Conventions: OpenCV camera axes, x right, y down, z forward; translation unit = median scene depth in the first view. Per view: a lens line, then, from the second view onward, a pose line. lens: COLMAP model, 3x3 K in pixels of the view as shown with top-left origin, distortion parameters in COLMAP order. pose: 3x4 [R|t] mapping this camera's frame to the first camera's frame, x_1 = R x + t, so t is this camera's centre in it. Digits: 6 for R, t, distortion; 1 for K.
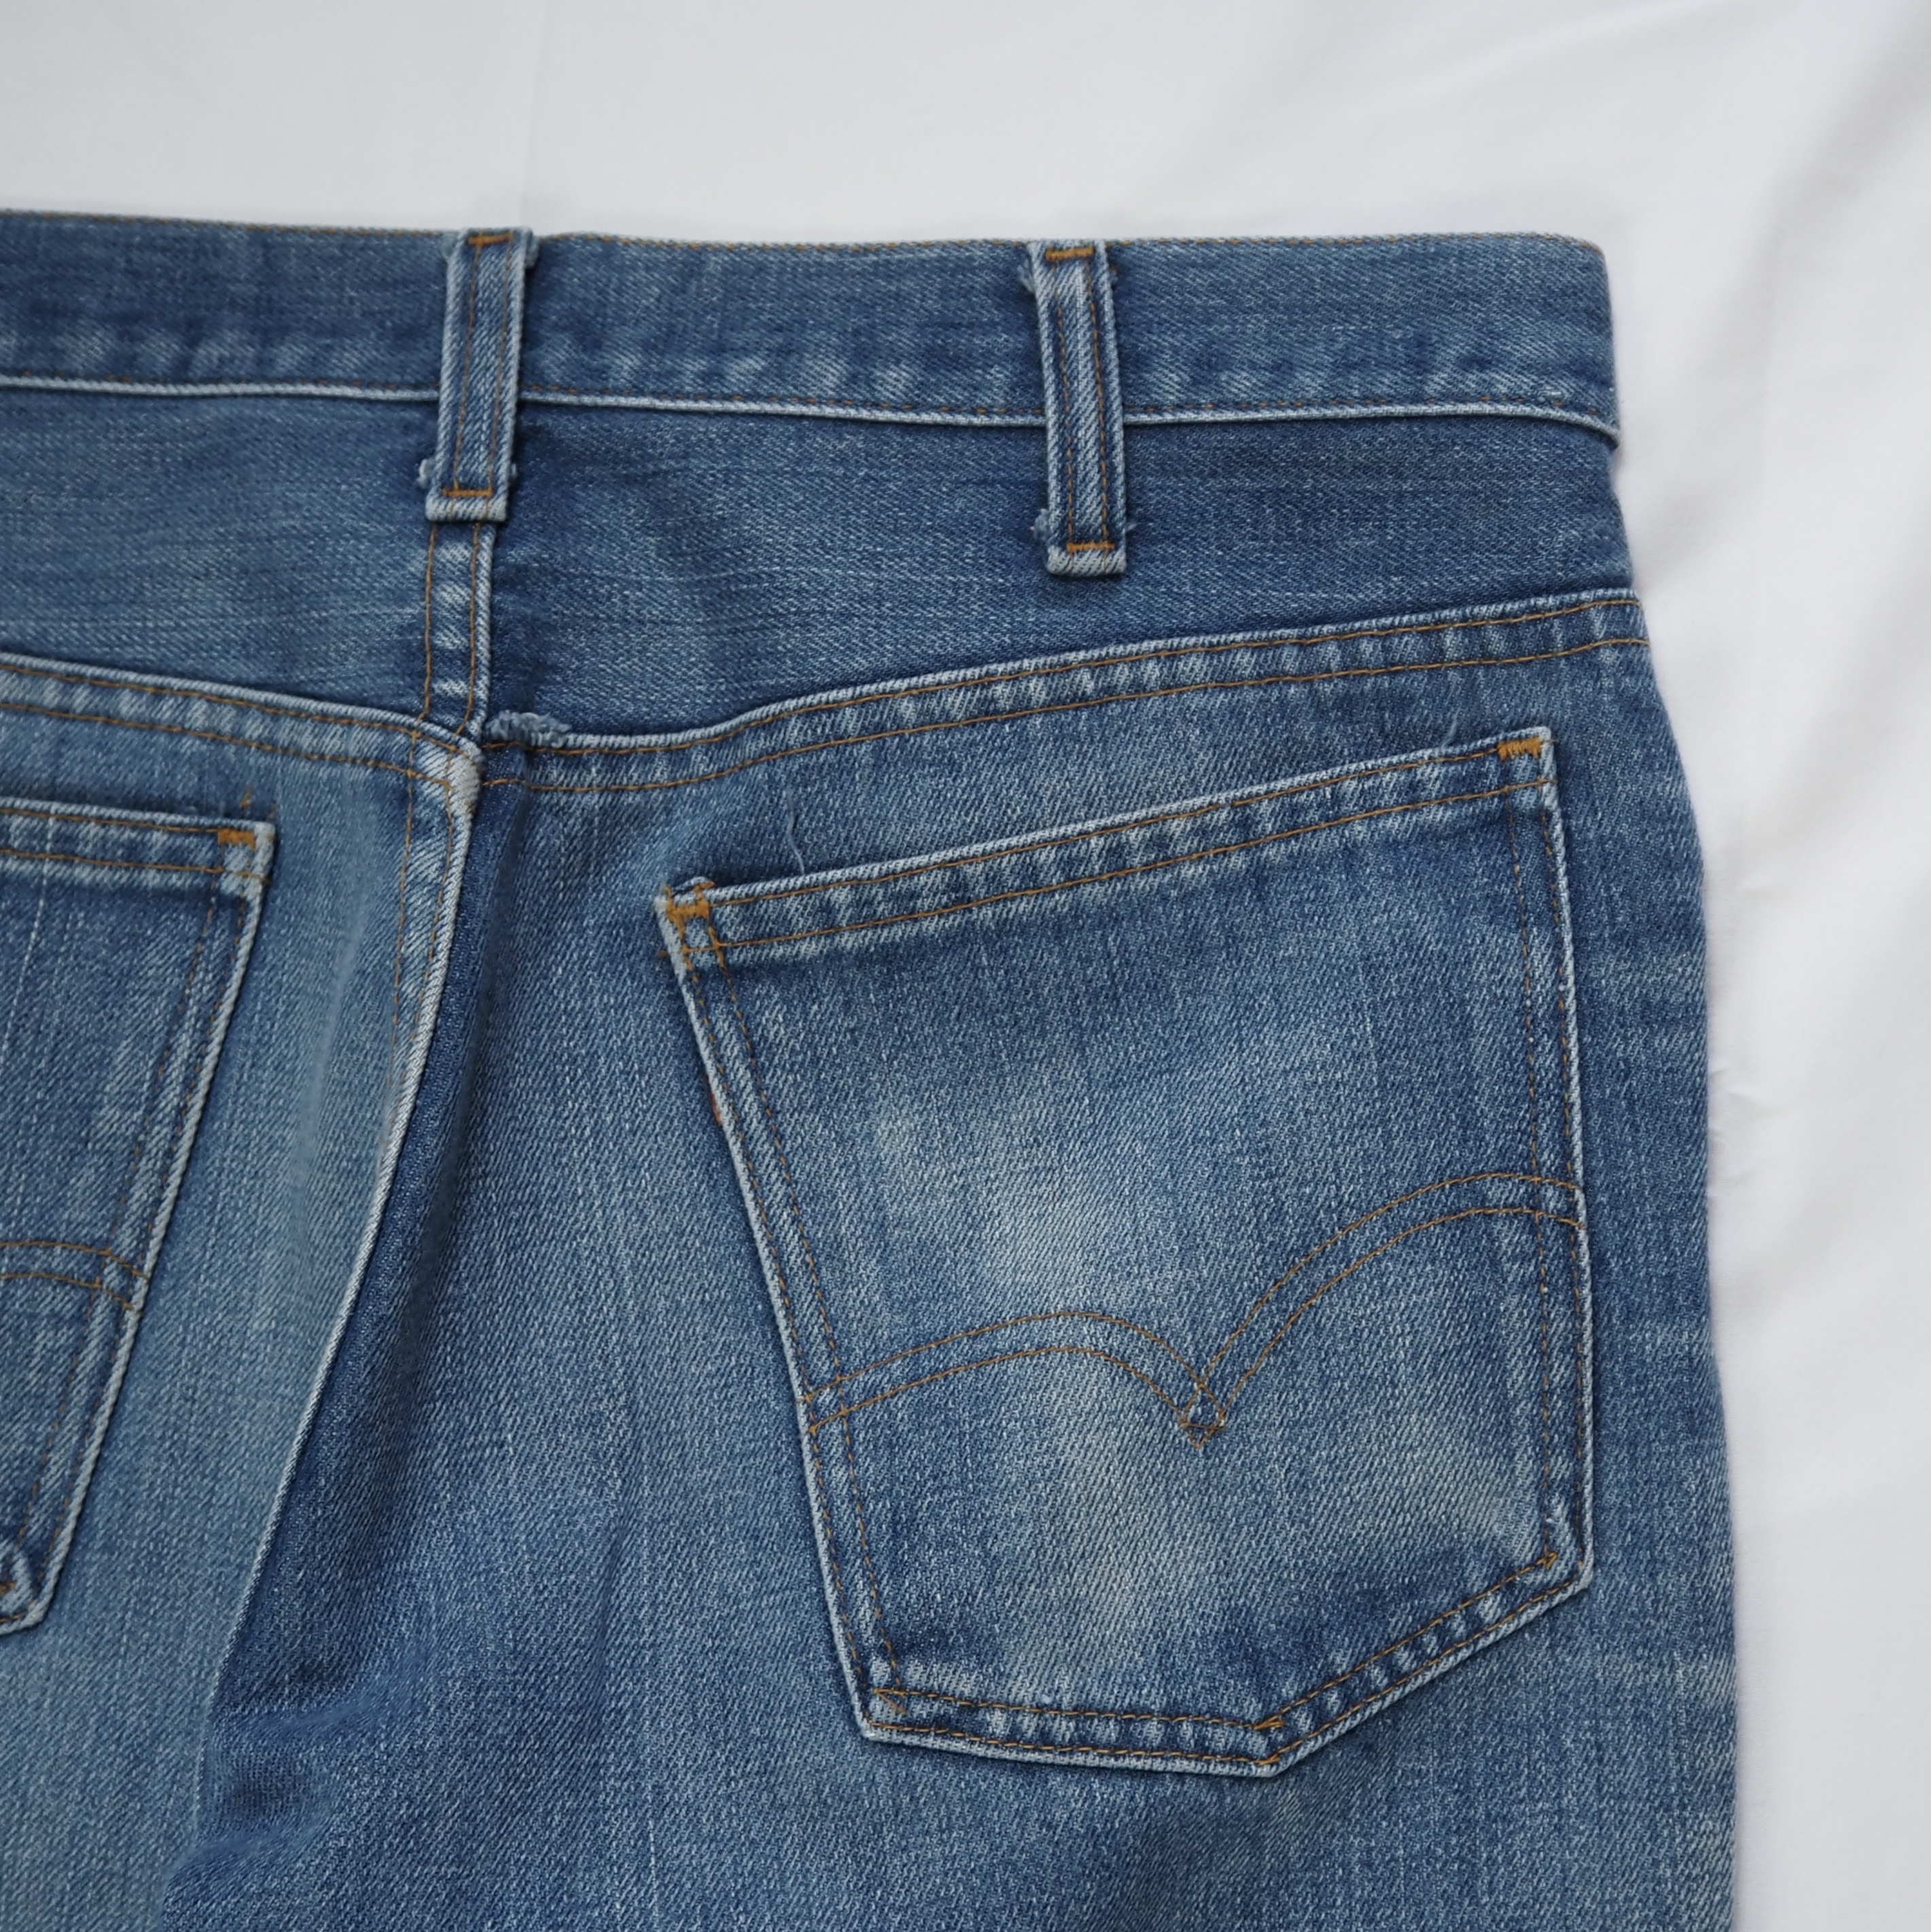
lens RADIAL K [[2839.2, 0, 1153.9], [0, 2839.2, 961.3], [0, 0, 1]] dist [-0.047611, 0.043410]
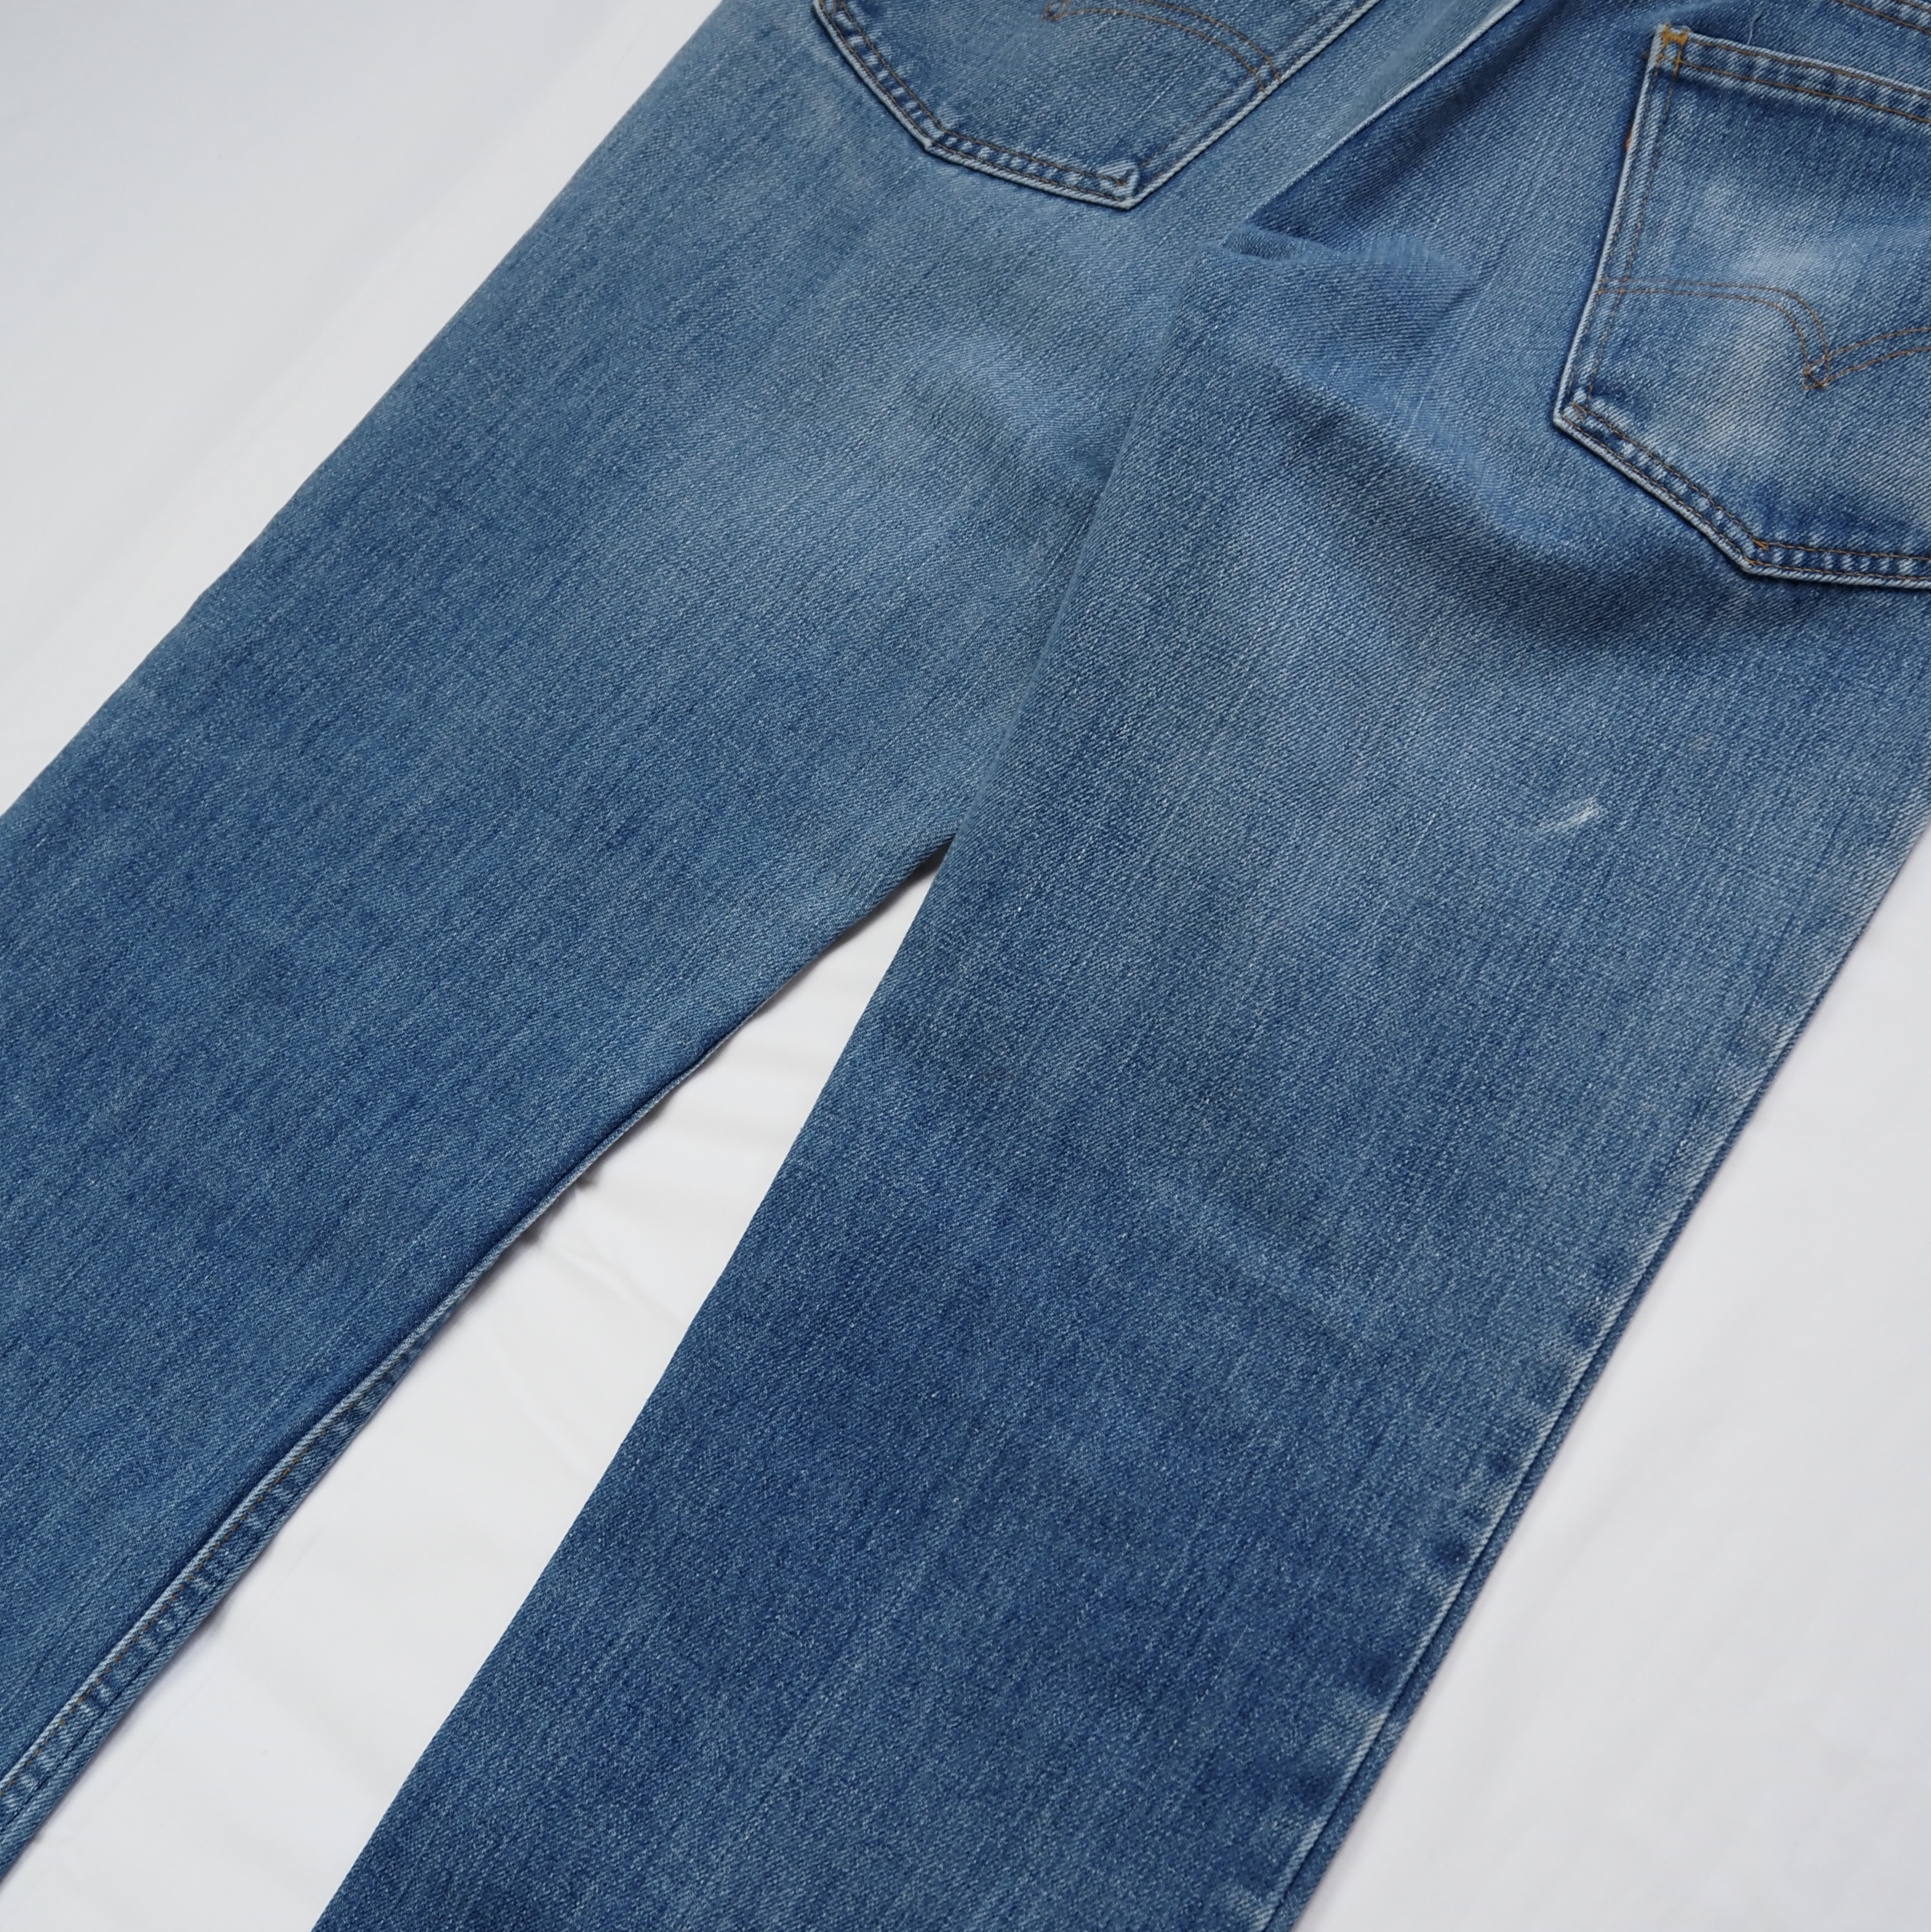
lens RADIAL K [[2435.6, 0, 951.7], [0, 2435.6, 1034.5], [0, 0, 1]] dist [-0.037174, 0.014276]
pose [[0.836807, 0.516379, -0.181951, 0.048683], [-0.533212, 0.844073, -0.056798, 0.814701], [0.124251, 0.144548, 0.981666, -0.410324]]
